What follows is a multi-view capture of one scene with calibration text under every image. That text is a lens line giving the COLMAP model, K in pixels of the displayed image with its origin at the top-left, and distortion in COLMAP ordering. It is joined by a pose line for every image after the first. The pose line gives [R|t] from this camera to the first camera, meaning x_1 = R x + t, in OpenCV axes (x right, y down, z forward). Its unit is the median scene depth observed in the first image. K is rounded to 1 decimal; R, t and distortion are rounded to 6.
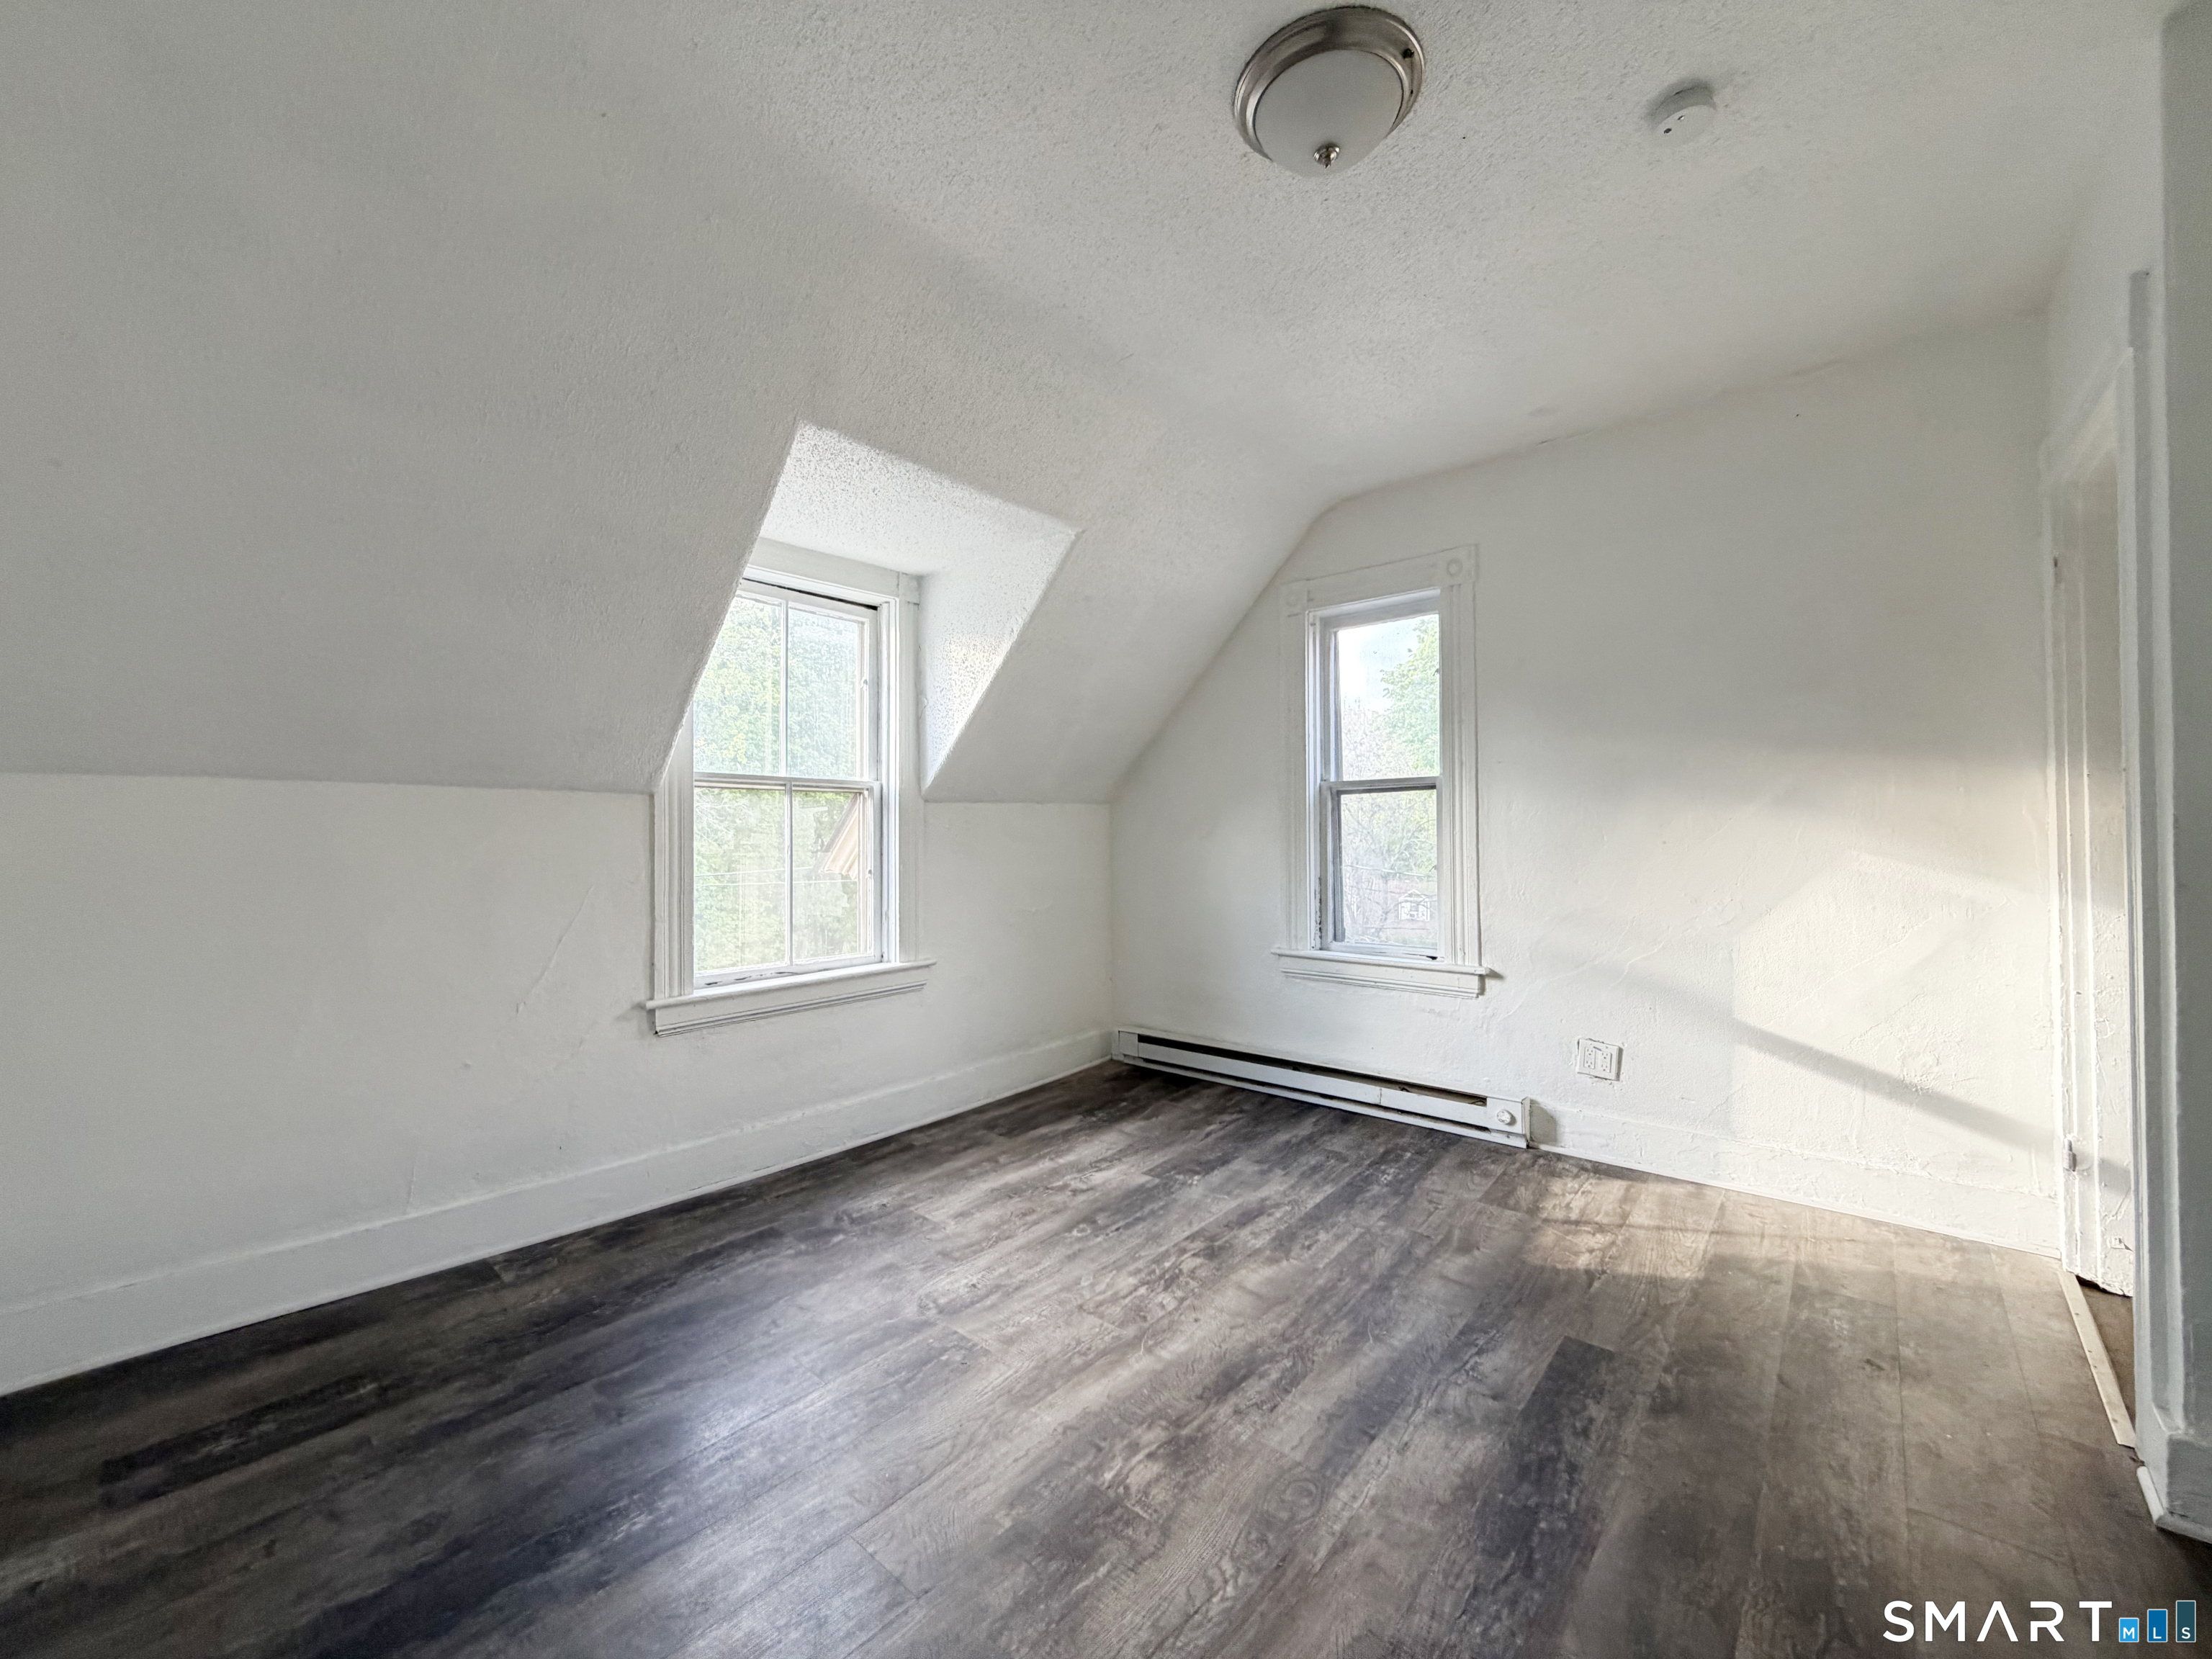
lens RADIAL K [[877.8, 0, 1101.1], [0, 877.8, 822.6], [0, 0, 1]] dist [0.000687, 0.000789]
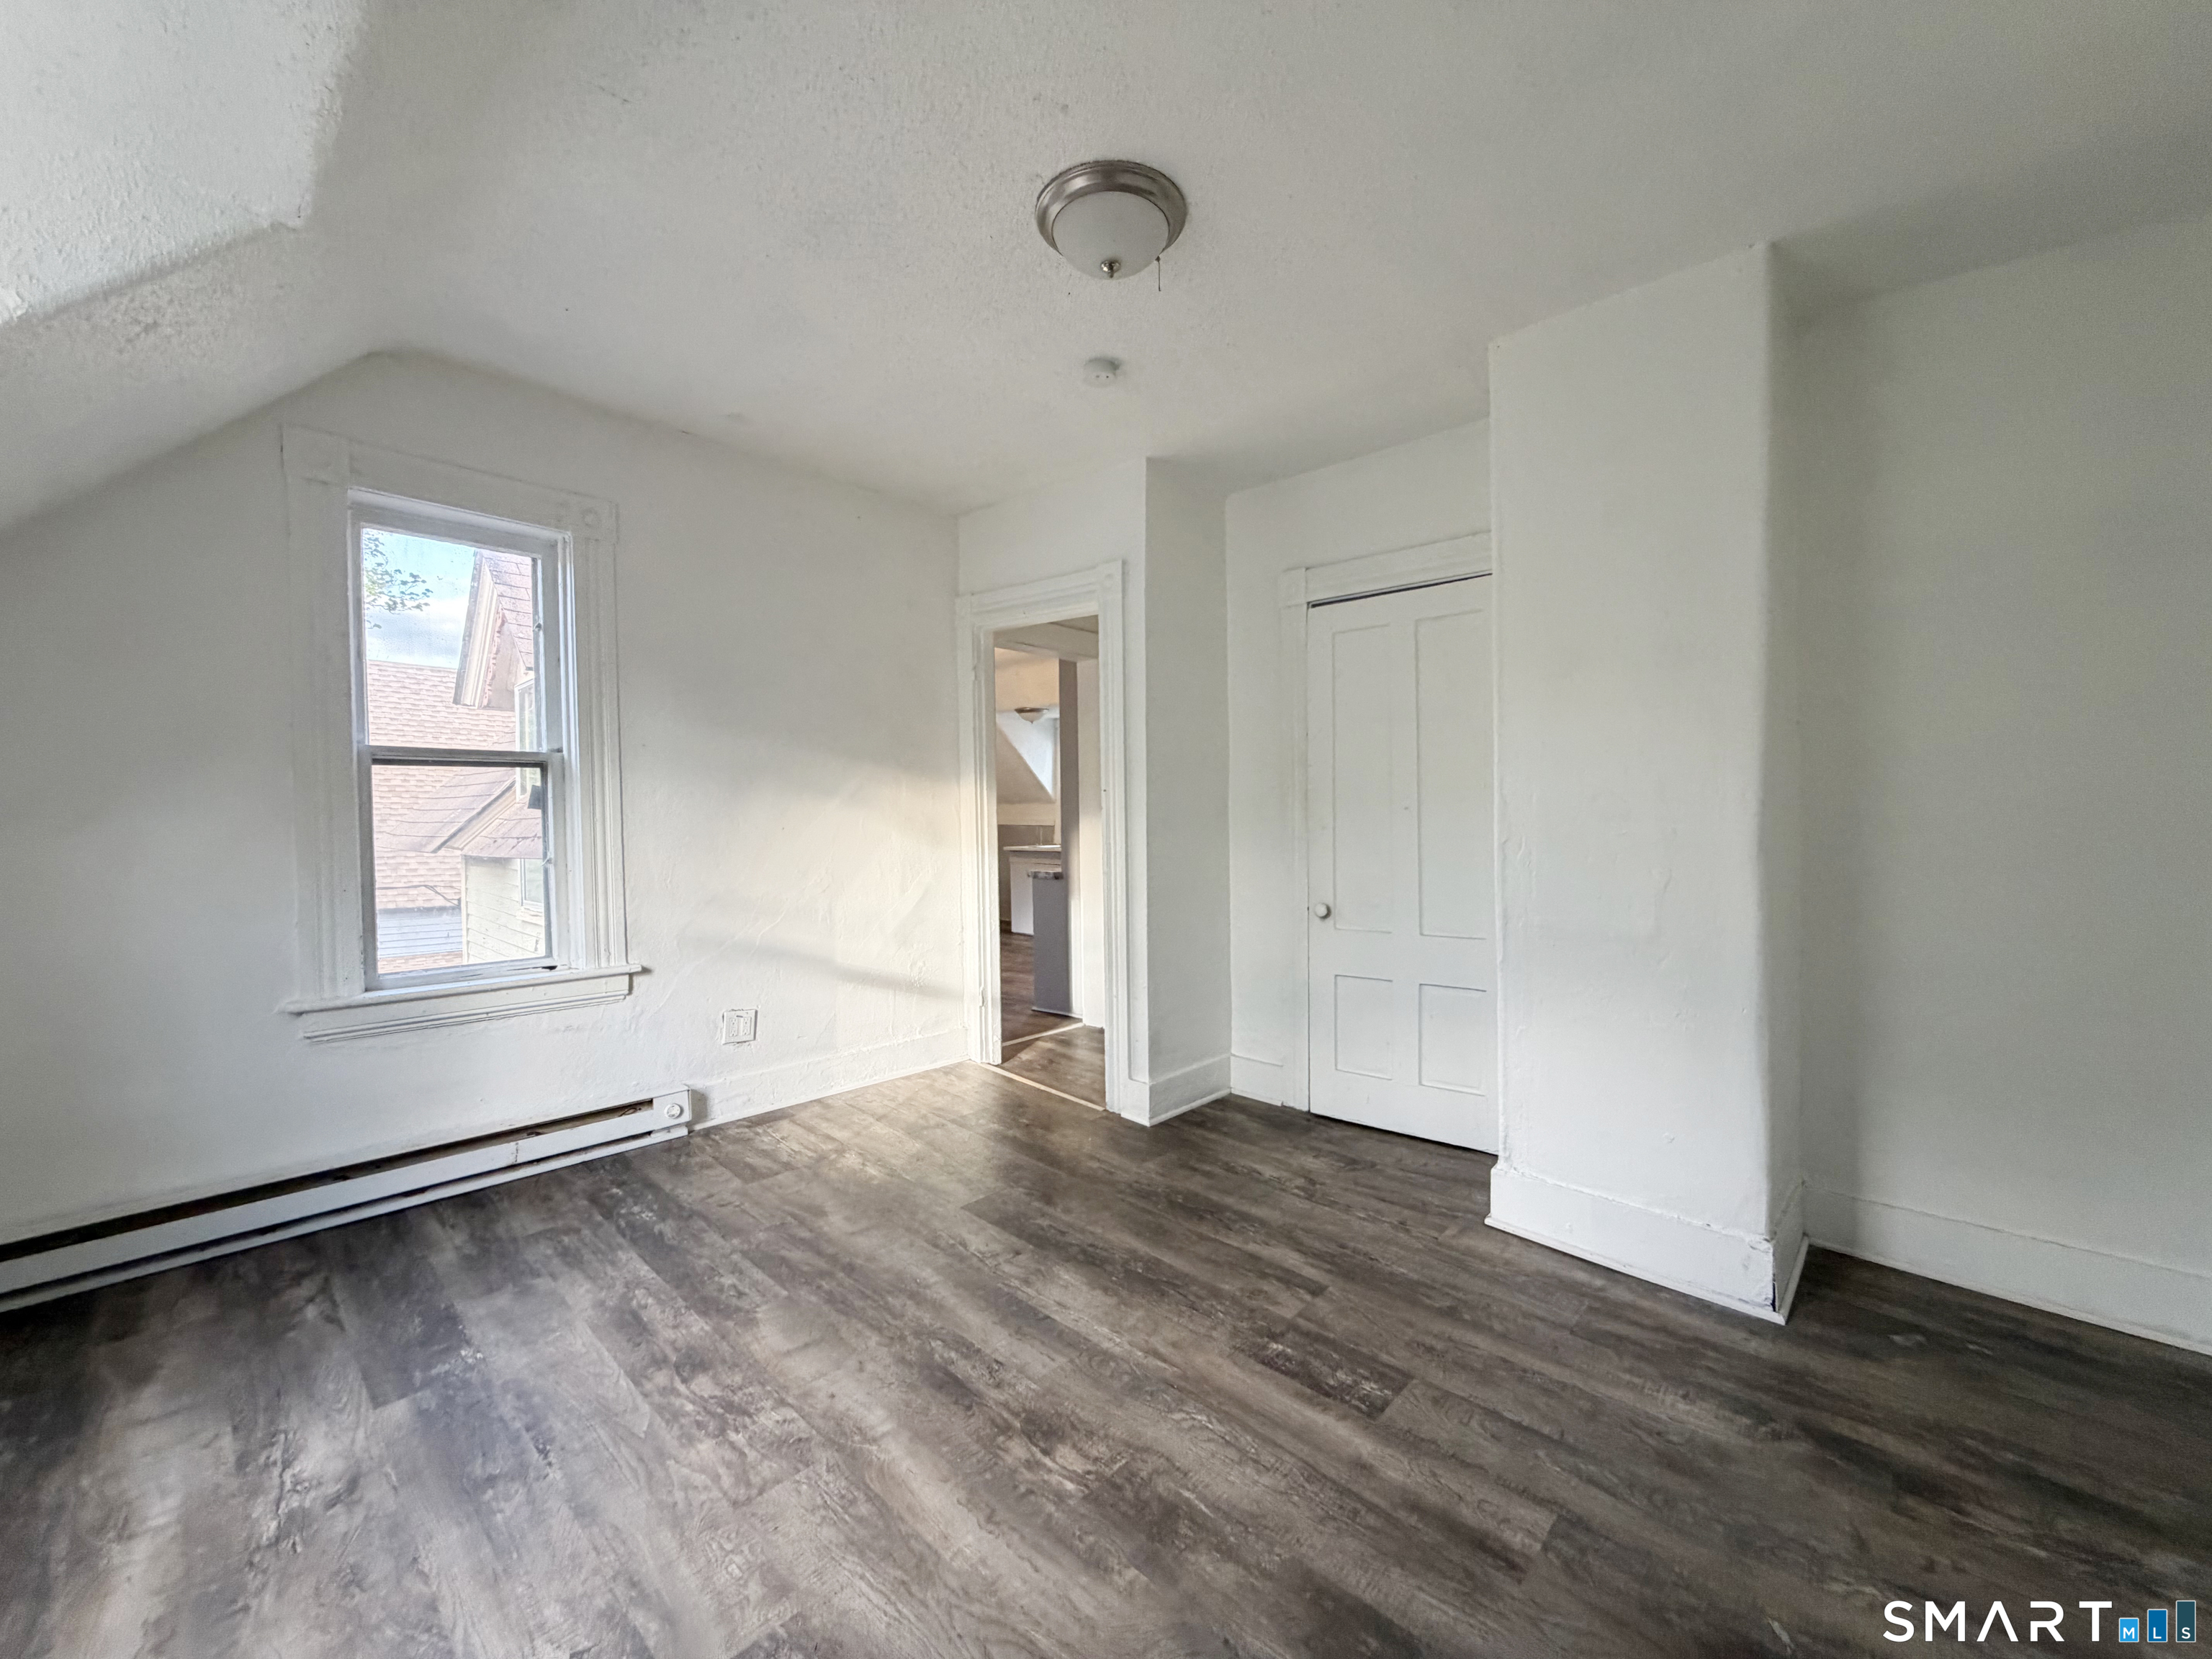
lens RADIAL K [[877.8, 0, 1103.7], [0, 877.8, 822.9], [0, 0, 1]] dist [0.000687, 0.000789]
pose [[0.039433, -0.001432, 0.999221, -0.566864], [-0.011907, 0.999927, 0.001903, 0.008125], [-0.999151, -0.011973, 0.039414, 0.556220]]
